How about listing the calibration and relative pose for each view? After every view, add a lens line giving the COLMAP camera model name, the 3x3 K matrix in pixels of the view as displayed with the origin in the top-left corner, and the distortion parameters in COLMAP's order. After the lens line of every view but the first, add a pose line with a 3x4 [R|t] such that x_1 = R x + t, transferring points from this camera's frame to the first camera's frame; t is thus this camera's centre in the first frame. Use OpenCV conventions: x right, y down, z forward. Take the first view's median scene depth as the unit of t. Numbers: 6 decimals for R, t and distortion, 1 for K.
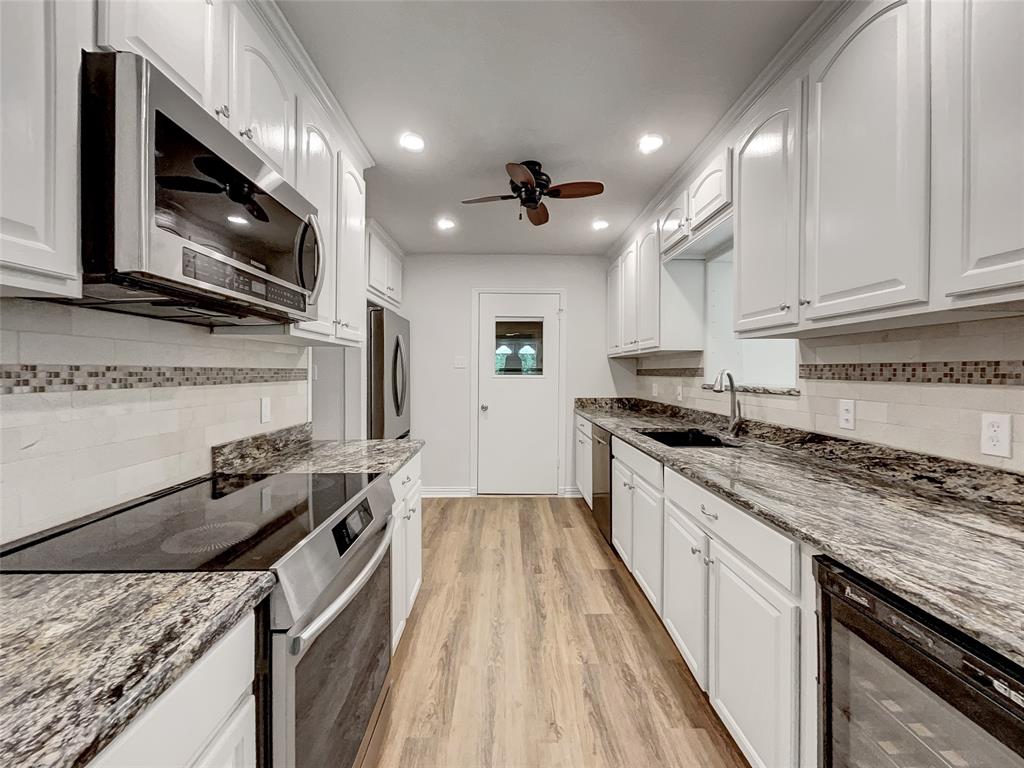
lens RADIAL K [[417.7, 0, 512.8], [0, 417.7, 376.5], [0, 0, 1]] dist [-0.002051, 0.000622]
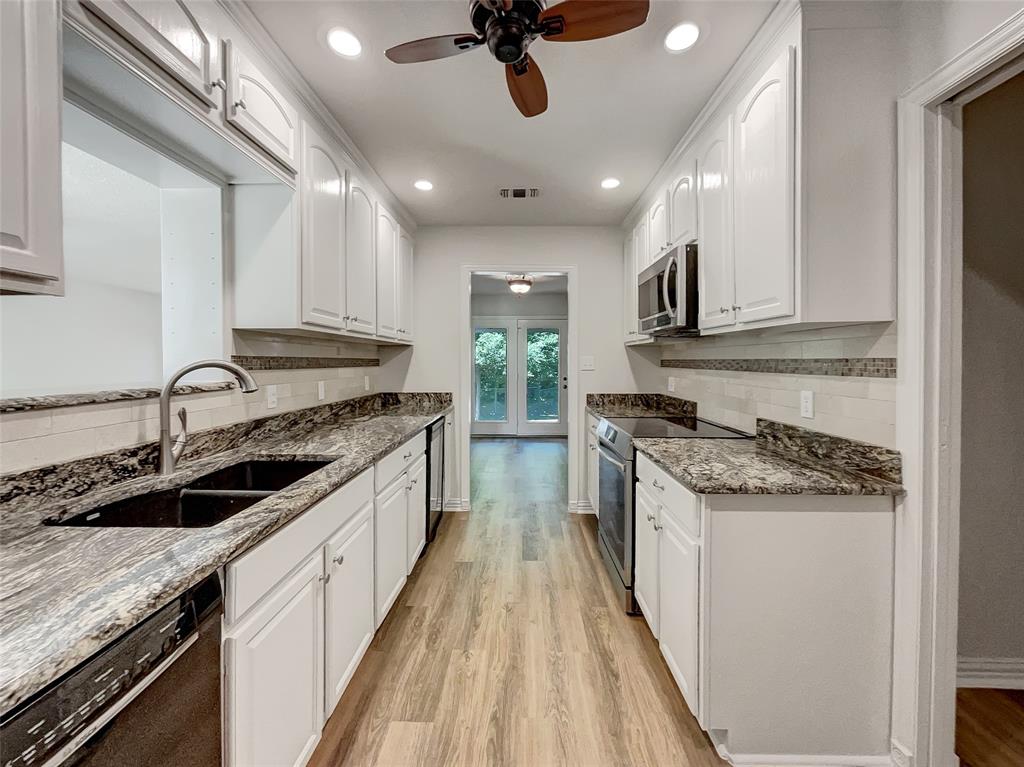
lens RADIAL K [[417.7, 0, 505.5], [0, 417.7, 360.7], [0, 0, 1]] dist [-0.002051, 0.000622]
pose [[-0.998097, 0.000902, 0.061661, 0.015931], [0.001627, 0.999930, 0.011704, -0.029429], [-0.061647, 0.011782, -0.998029, 2.059982]]
